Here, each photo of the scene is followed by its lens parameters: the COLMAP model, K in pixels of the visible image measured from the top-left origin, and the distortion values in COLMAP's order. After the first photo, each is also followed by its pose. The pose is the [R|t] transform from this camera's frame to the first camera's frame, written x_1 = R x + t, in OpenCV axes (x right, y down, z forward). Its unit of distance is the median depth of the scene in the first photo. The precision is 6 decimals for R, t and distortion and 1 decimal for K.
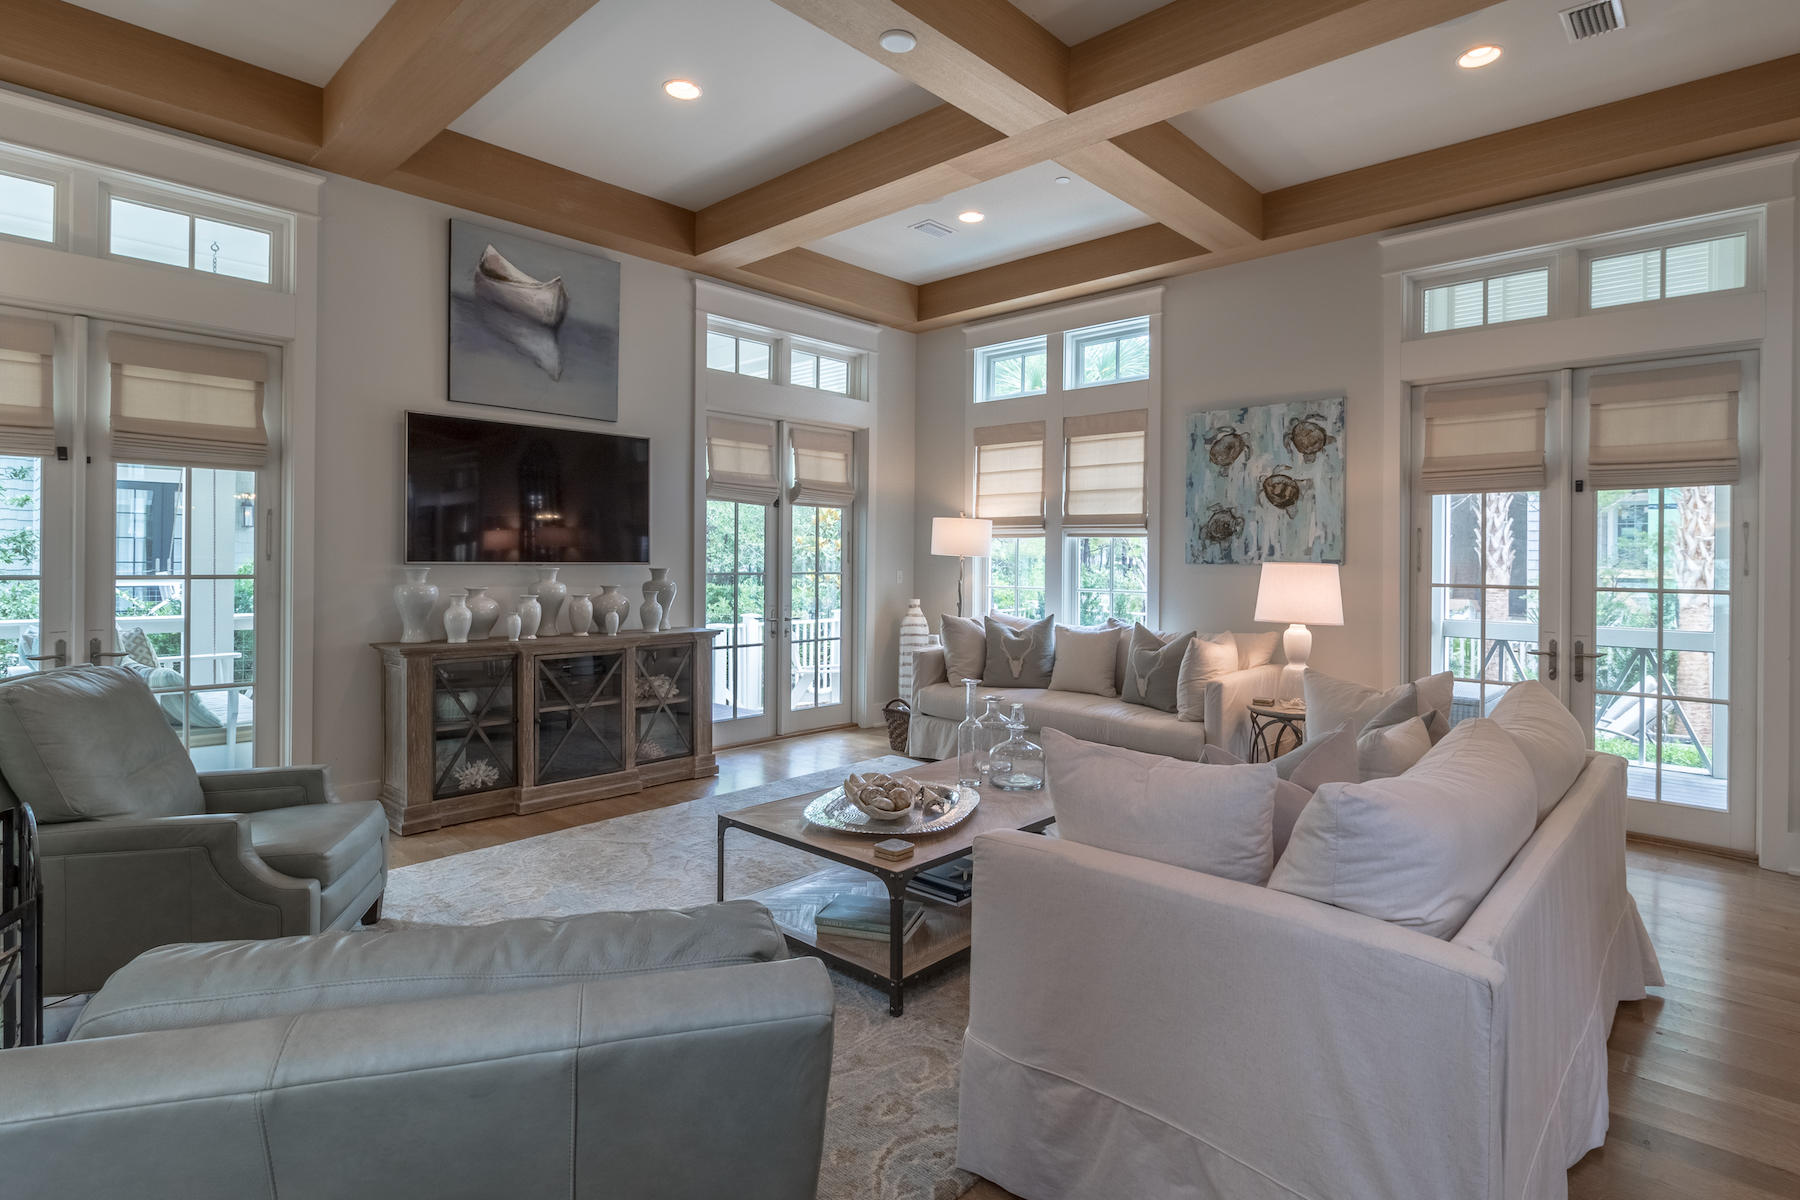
lens RADIAL K [[905.7, 0, 907.0], [0, 905.7, 566.2], [0, 0, 1]] dist [-0.002662, -0.000482]
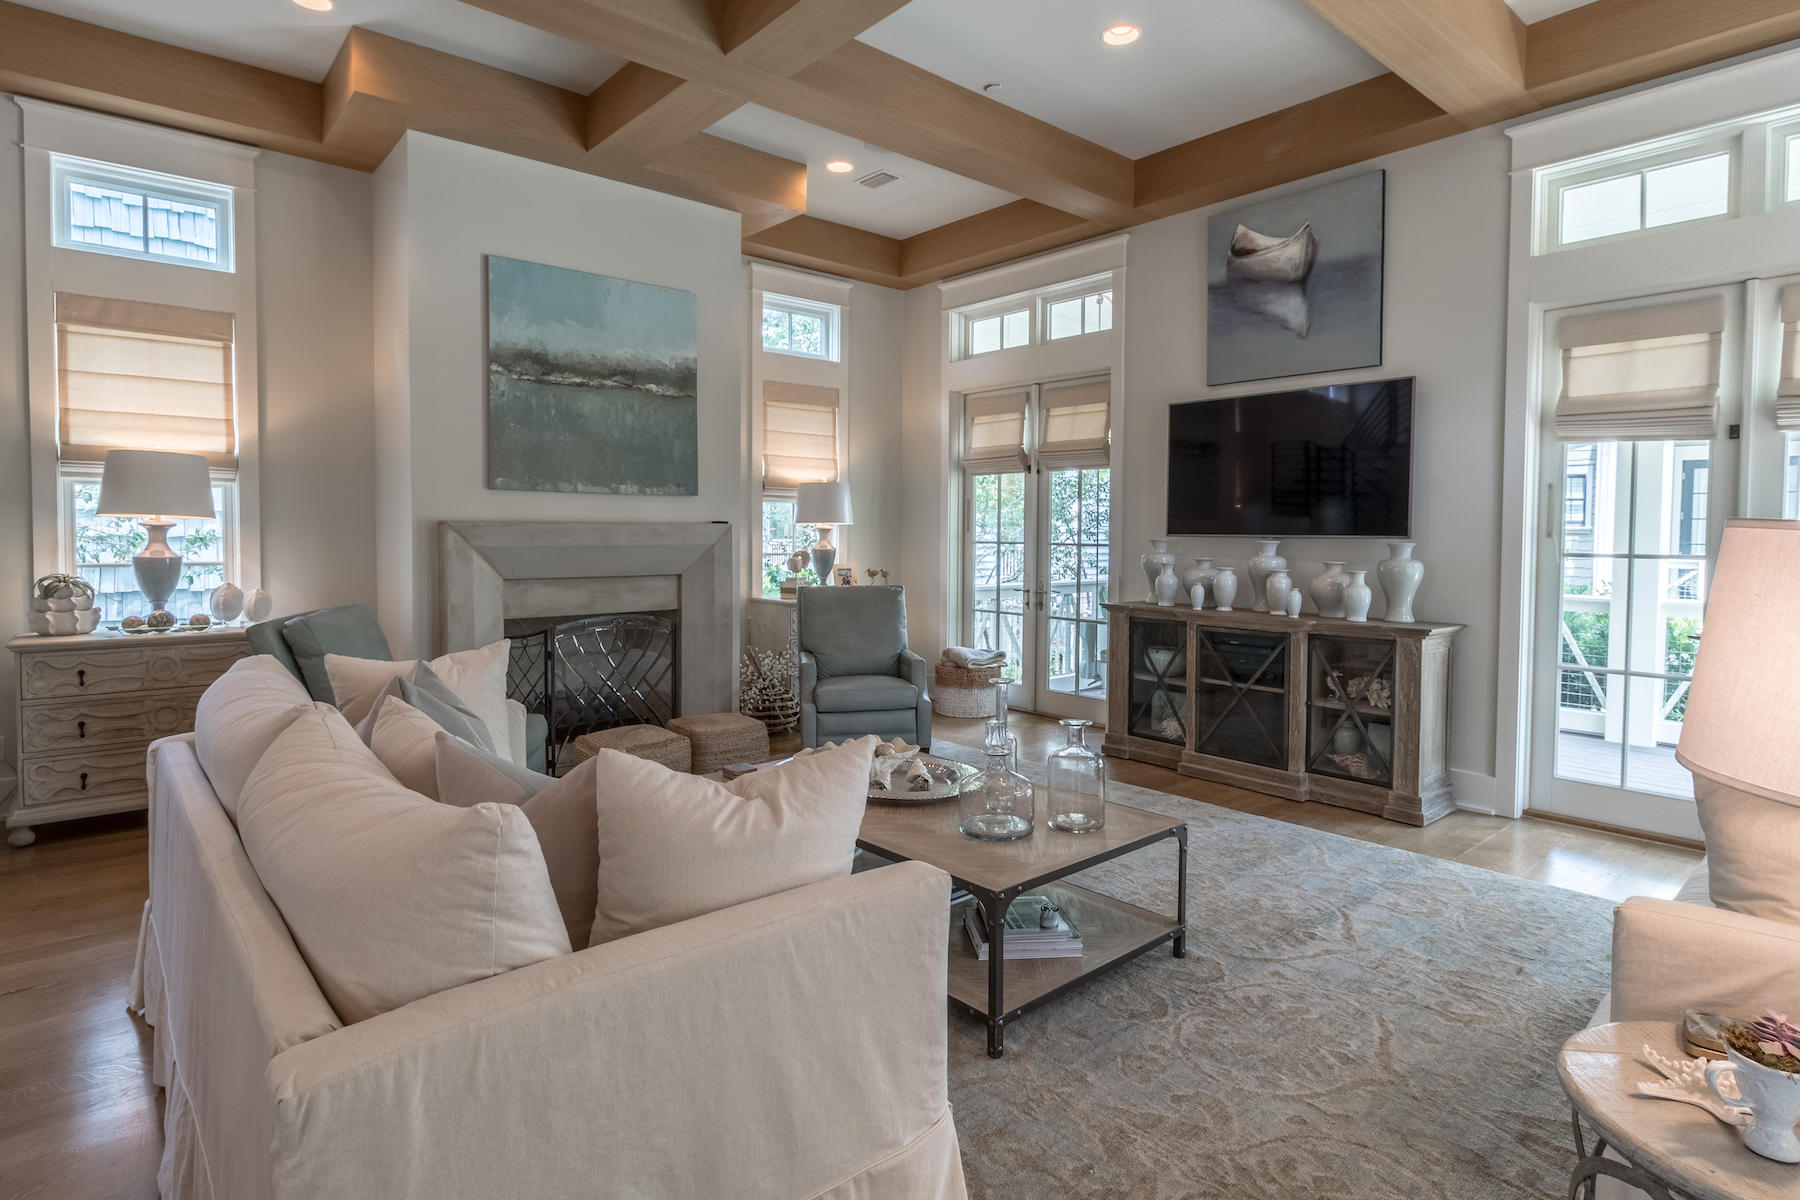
lens RADIAL K [[964.8, 0, 895.7], [0, 964.8, 568.8], [0, 0, 1]] dist [-0.001705, -0.000789]
pose [[-0.120477, 0.034471, -0.992117, 0.641012], [-0.011952, 0.999274, 0.036171, -0.001173], [0.992644, 0.016216, -0.119977, 0.707835]]
